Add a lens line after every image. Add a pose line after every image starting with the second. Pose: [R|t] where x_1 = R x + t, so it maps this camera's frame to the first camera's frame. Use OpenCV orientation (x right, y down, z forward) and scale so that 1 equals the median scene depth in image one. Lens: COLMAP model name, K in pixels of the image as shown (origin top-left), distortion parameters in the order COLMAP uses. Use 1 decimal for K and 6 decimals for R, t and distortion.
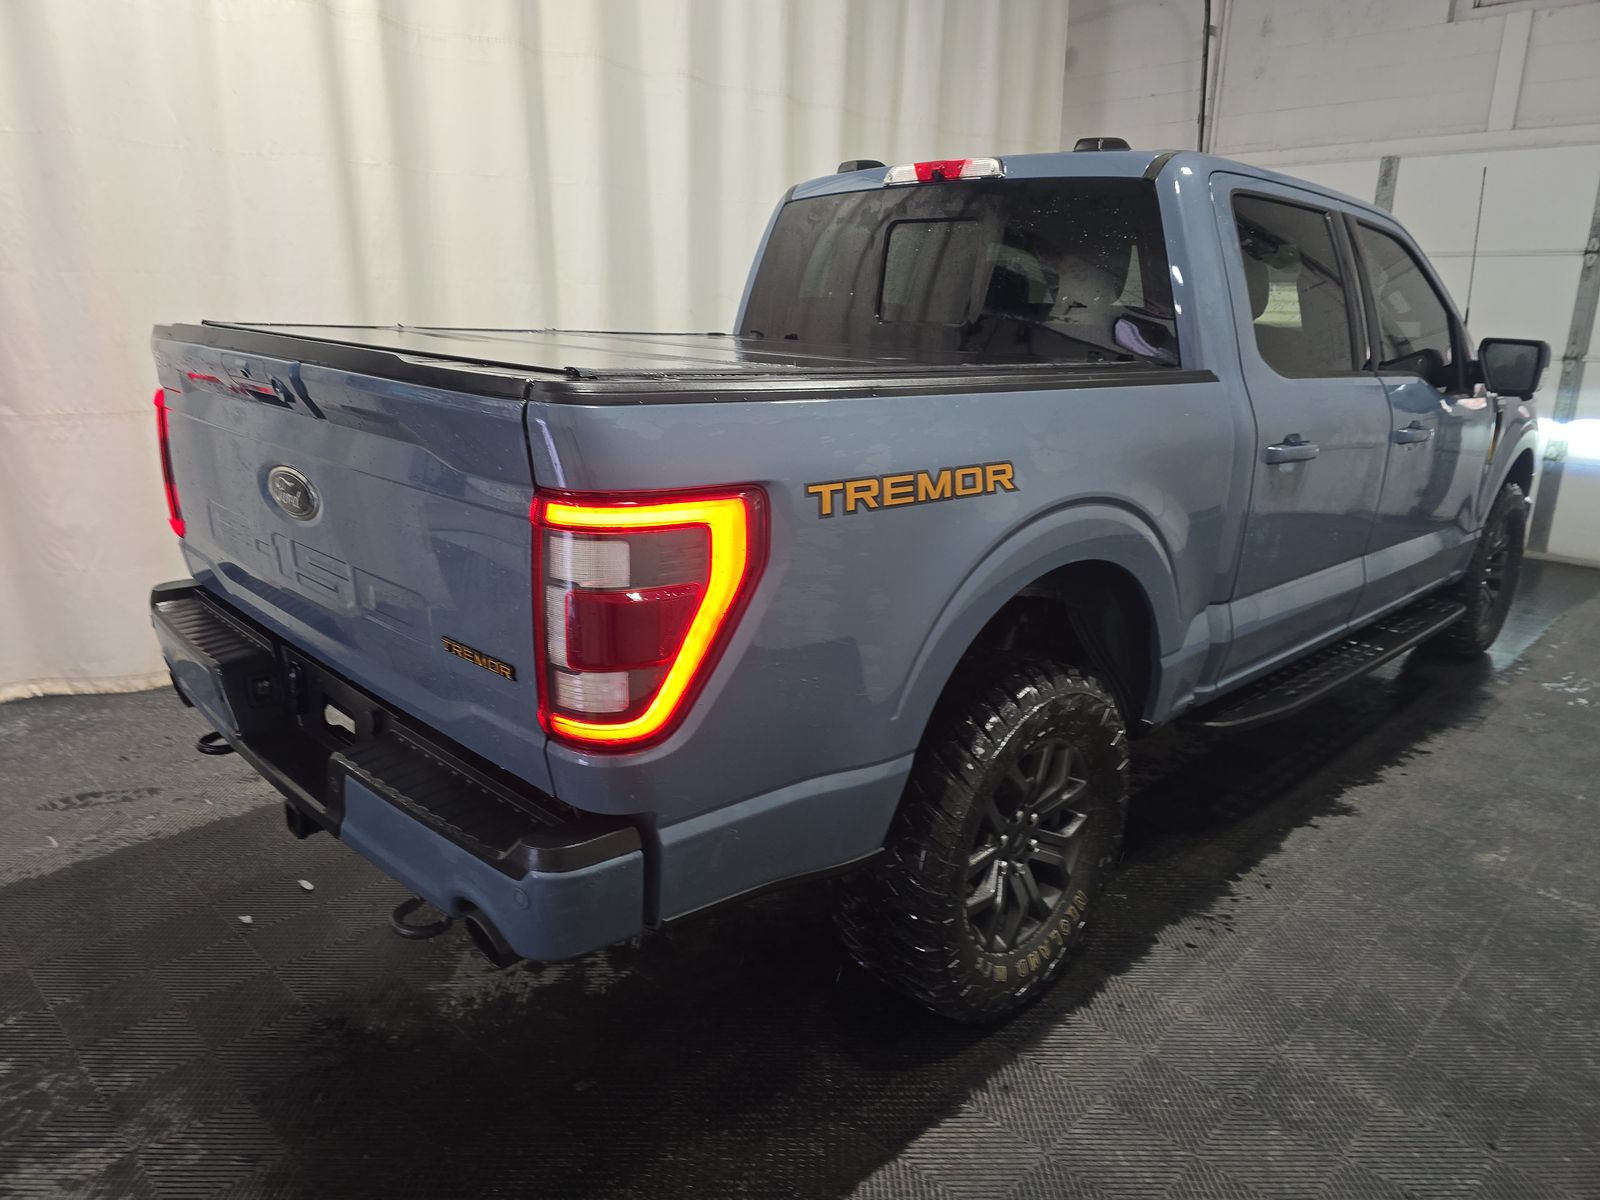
lens RADIAL K [[1075.6, 0, 798.7], [0, 1075.6, 599.8], [0, 0, 1]] dist [0.017720, -0.013204]
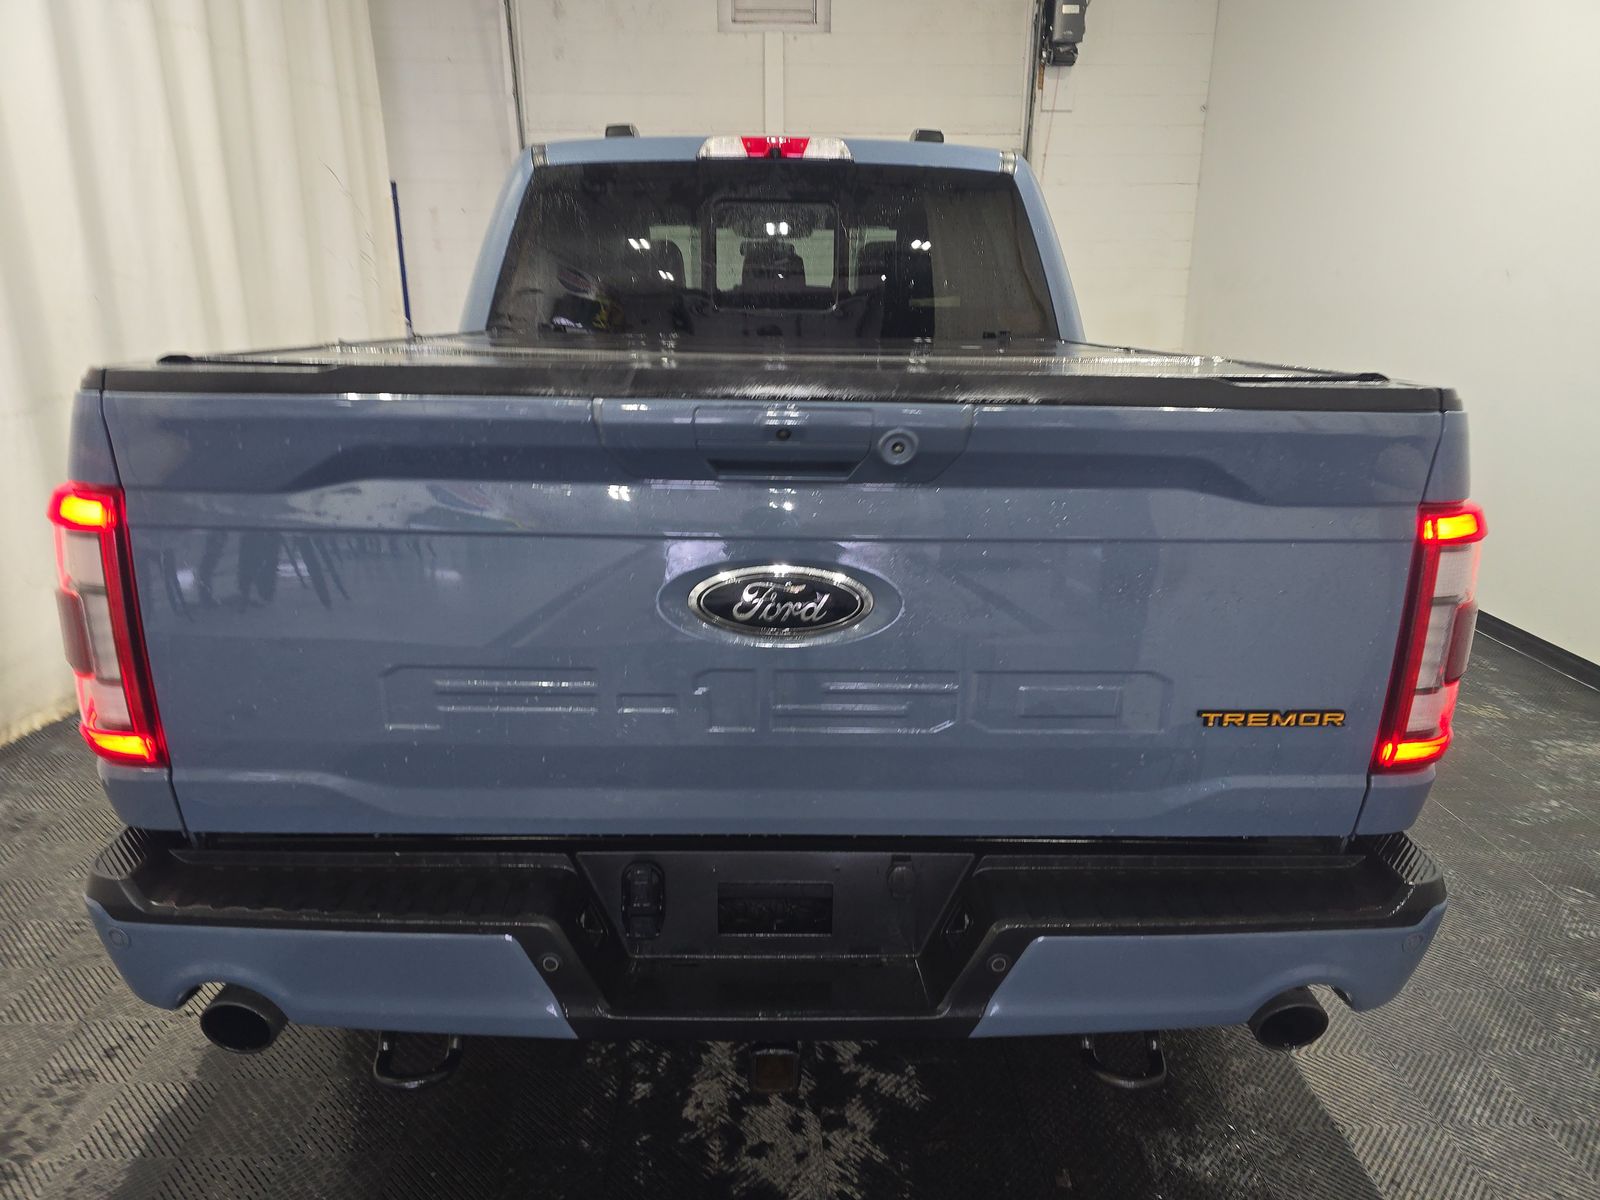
lens RADIAL K [[1075.6, 0, 798.6], [0, 1075.6, 603.4], [0, 0, 1]] dist [0.017720, -0.013204]
pose [[0.690210, -0.221053, 0.689018, -0.612883], [0.200966, 0.973296, 0.110942, -0.112878], [-0.695143, 0.061896, 0.716202, 0.341955]]
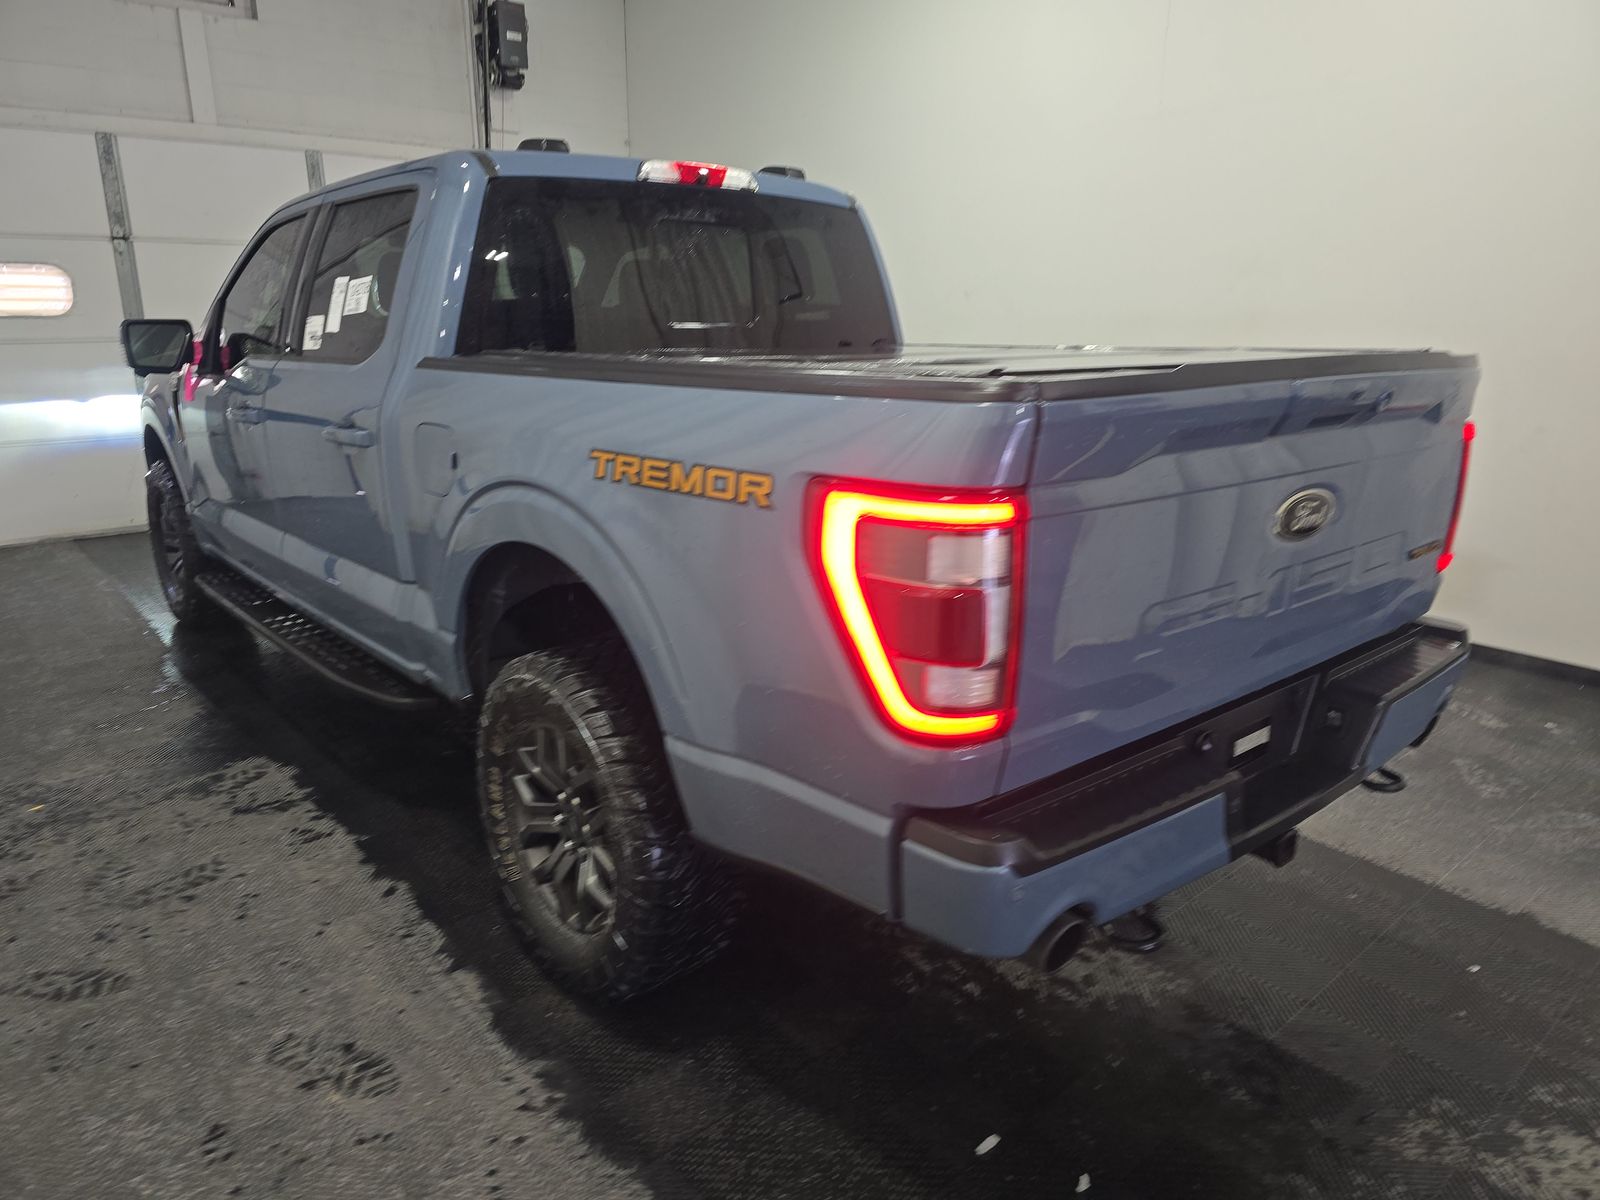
lens RADIAL K [[1075.6, 0, 806.8], [0, 1075.6, 598.6], [0, 0, 1]] dist [0.017720, -0.013204]
pose [[0.074196, -0.284020, 0.955943, -0.981782], [0.262453, 0.930354, 0.256046, -0.267473], [-0.962088, 0.231893, 0.143571, 0.875125]]
